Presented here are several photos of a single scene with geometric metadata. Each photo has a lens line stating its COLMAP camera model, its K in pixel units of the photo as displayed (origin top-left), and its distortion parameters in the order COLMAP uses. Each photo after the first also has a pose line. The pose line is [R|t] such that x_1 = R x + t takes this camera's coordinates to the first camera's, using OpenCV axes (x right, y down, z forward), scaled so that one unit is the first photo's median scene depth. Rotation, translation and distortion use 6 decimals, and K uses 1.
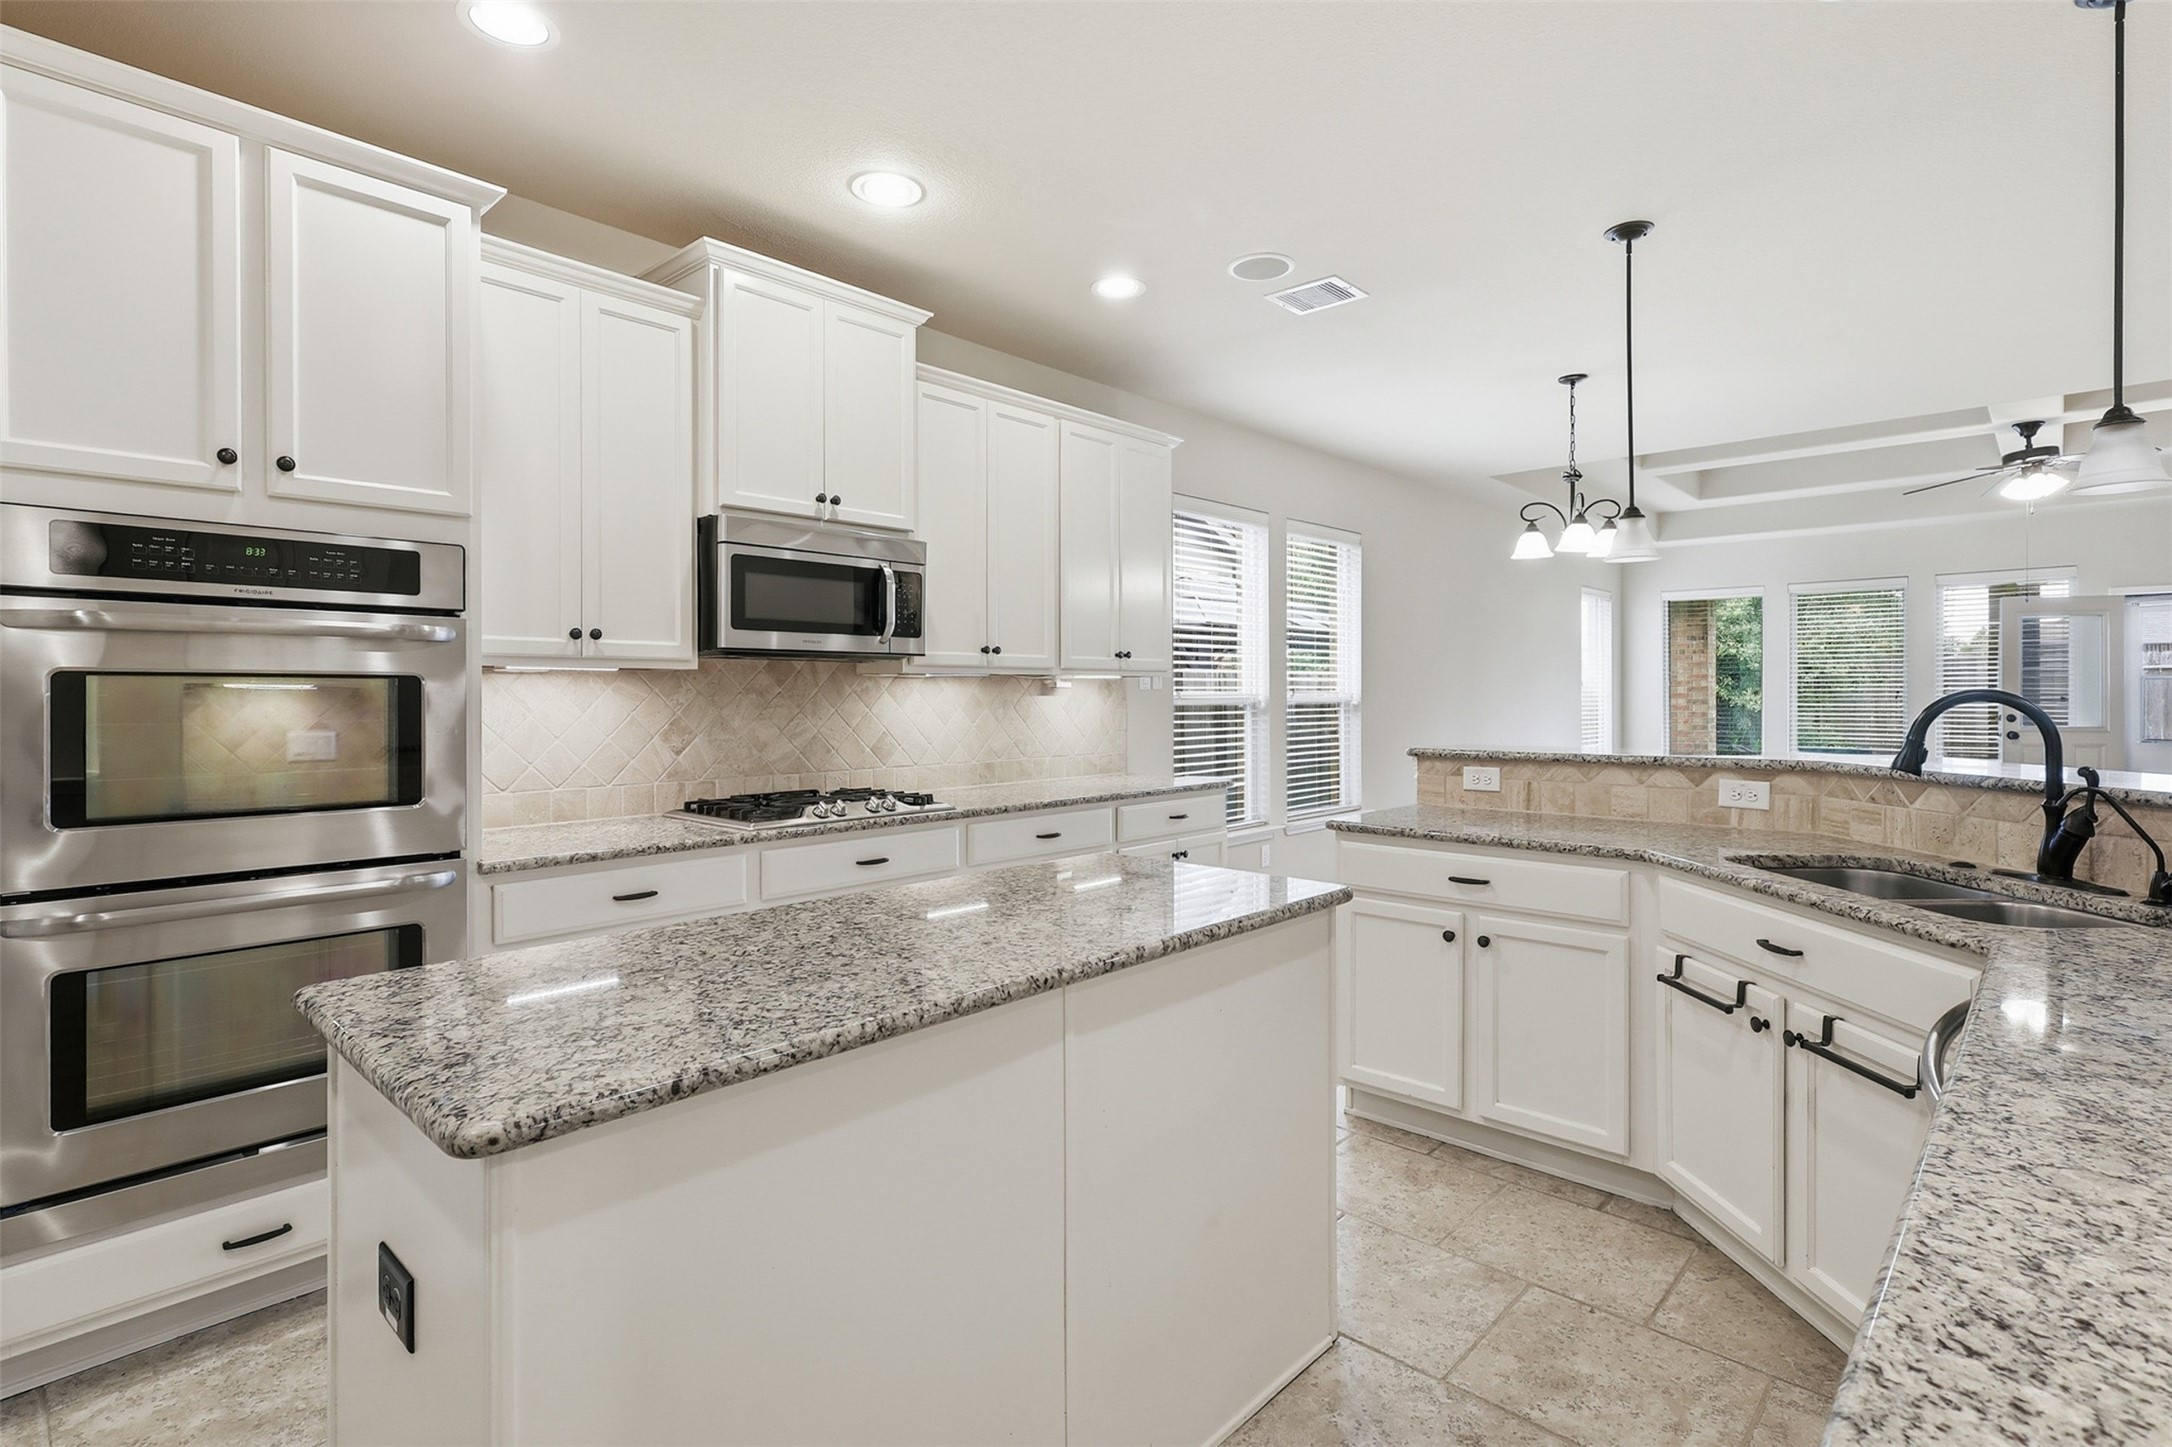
lens RADIAL K [[1033.6, 0, 1086.9], [0, 1033.6, 699.2], [0, 0, 1]] dist [-0.000079, -0.000308]
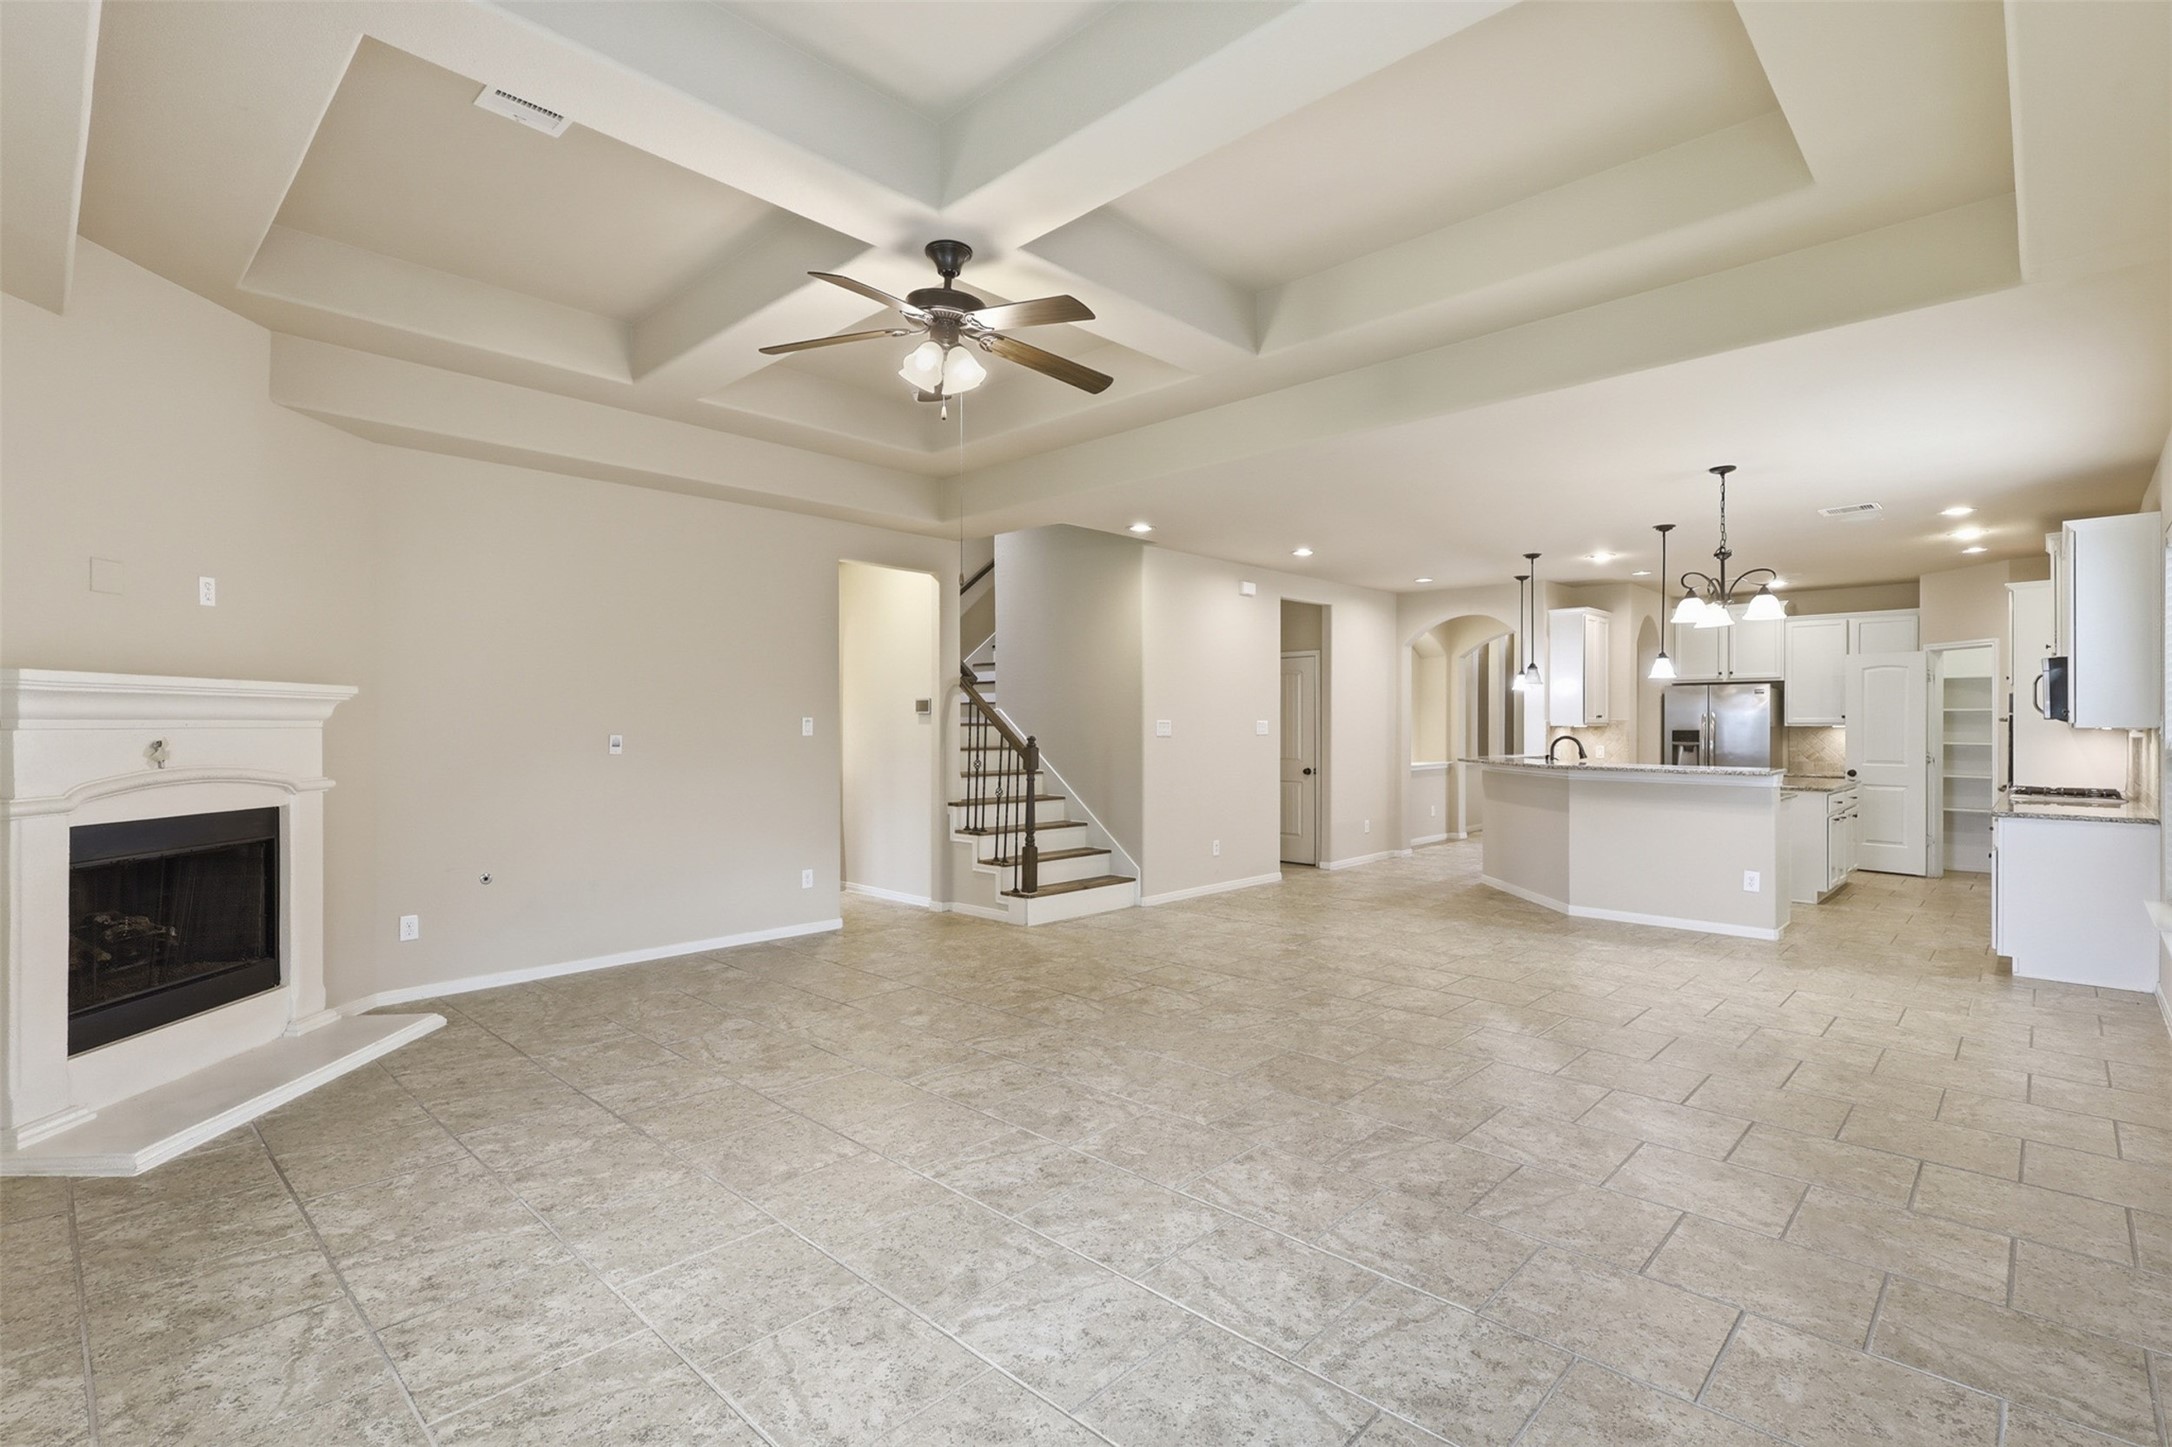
lens RADIAL K [[1011.4, 0, 1088.8], [0, 1011.4, 716.5], [0, 0, 1]] dist [0.004802, 0.000081]
pose [[-0.999854, 0.002437, 0.016925, 1.742476], [0.002356, 0.999985, -0.004854, -0.044506], [-0.016936, -0.004814, -0.999845, 3.192732]]
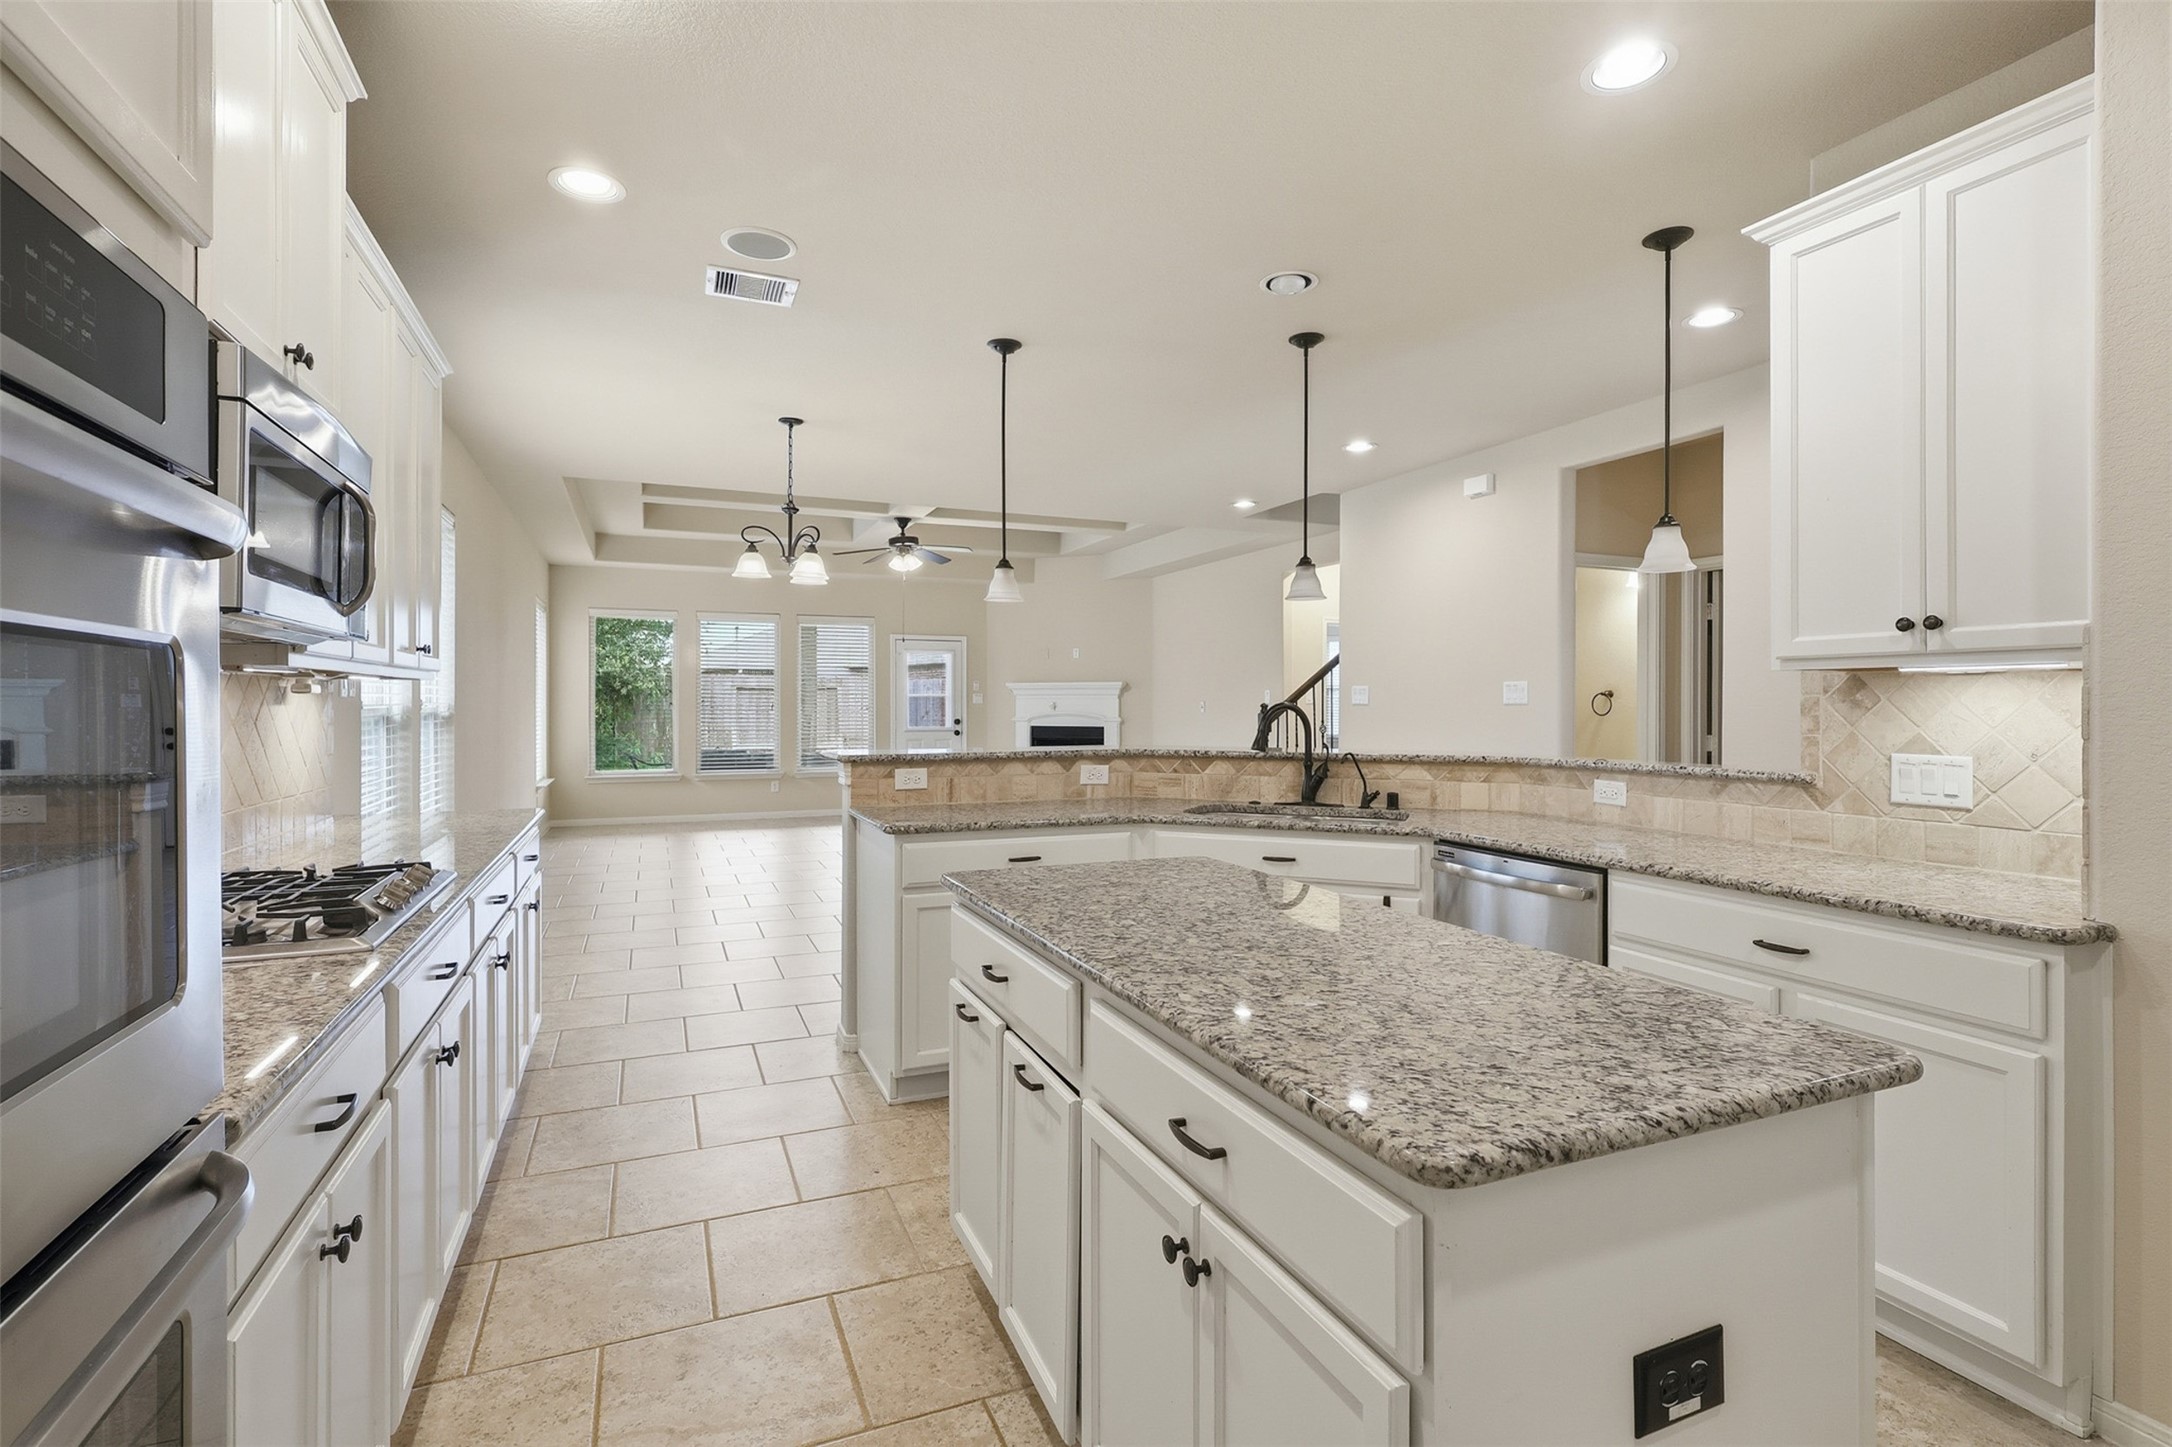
lens RADIAL K [[1013.2, 0, 1086.5], [0, 1013.2, 708.2], [0, 0, 1]] dist [0.004399, 0.000577]
pose [[0.412344, 0.000255, 0.911028, -0.576321], [0.001568, 0.999998, -0.000990, 0.000746], [-0.911027, 0.001836, 0.412343, 0.381211]]
